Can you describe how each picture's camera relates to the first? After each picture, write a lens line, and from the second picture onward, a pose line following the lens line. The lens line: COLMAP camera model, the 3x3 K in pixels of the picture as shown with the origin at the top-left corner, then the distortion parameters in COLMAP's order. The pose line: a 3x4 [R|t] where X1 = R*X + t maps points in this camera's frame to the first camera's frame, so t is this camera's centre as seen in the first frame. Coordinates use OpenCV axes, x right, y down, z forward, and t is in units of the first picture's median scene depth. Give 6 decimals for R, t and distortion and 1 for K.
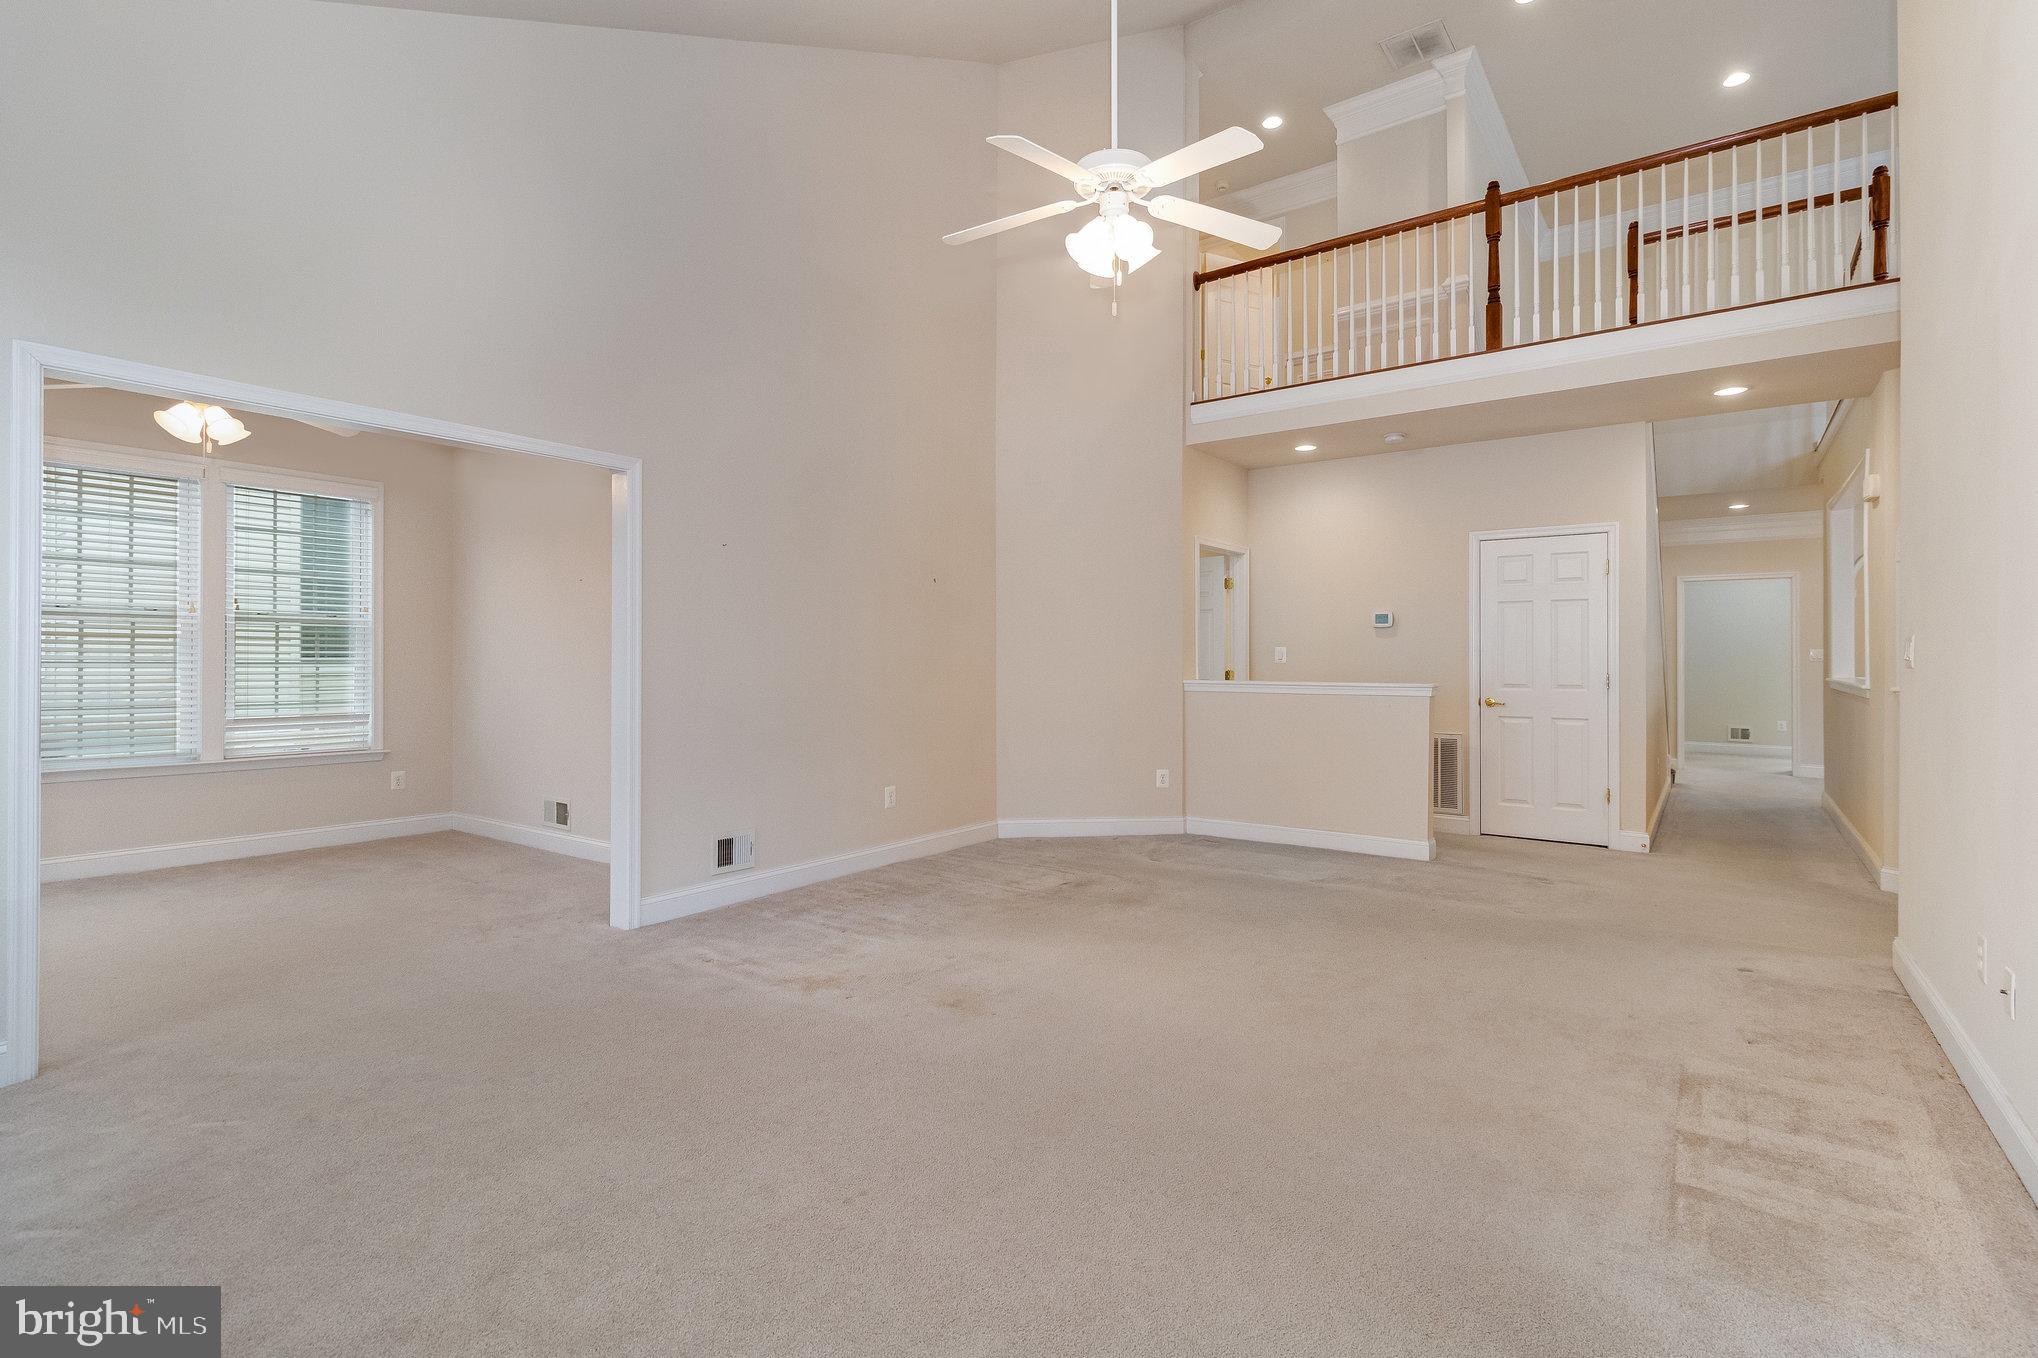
lens RADIAL K [[948.0, 0, 1025.9], [0, 948.0, 659.5], [0, 0, 1]] dist [-0.000730, 0.000033]
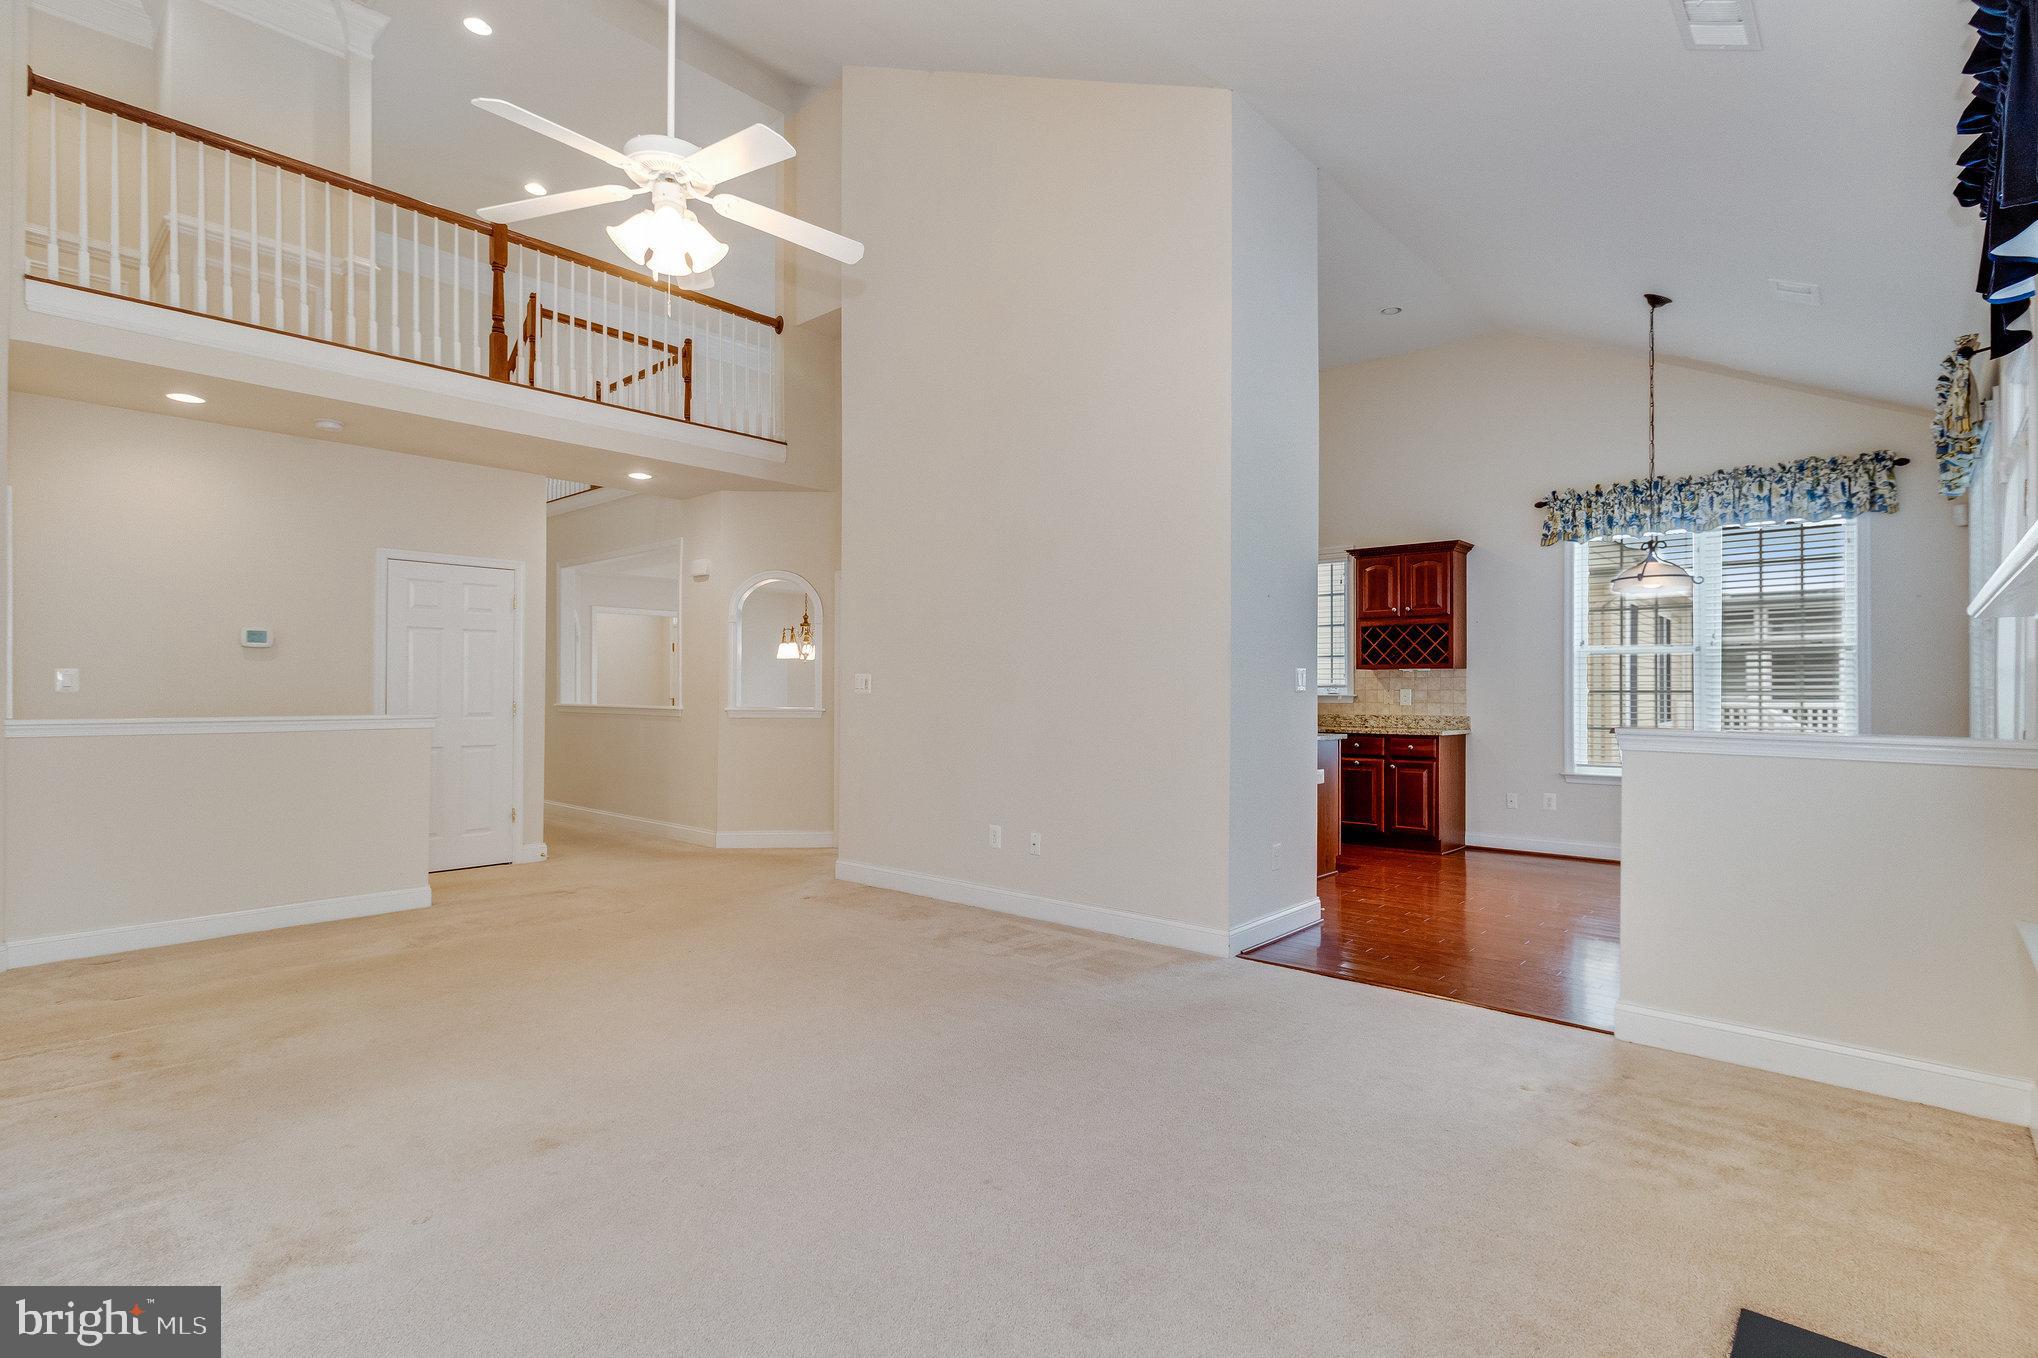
lens RADIAL K [[971.2, 0, 1059.5], [0, 971.2, 693.3], [0, 0, 1]] dist [-0.000790, -0.000563]
pose [[0.087056, -0.000435, 0.996203, -0.433842], [-0.000104, 1.000000, 0.000446, 0.004962], [-0.996203, -0.000143, 0.087055, 0.290648]]
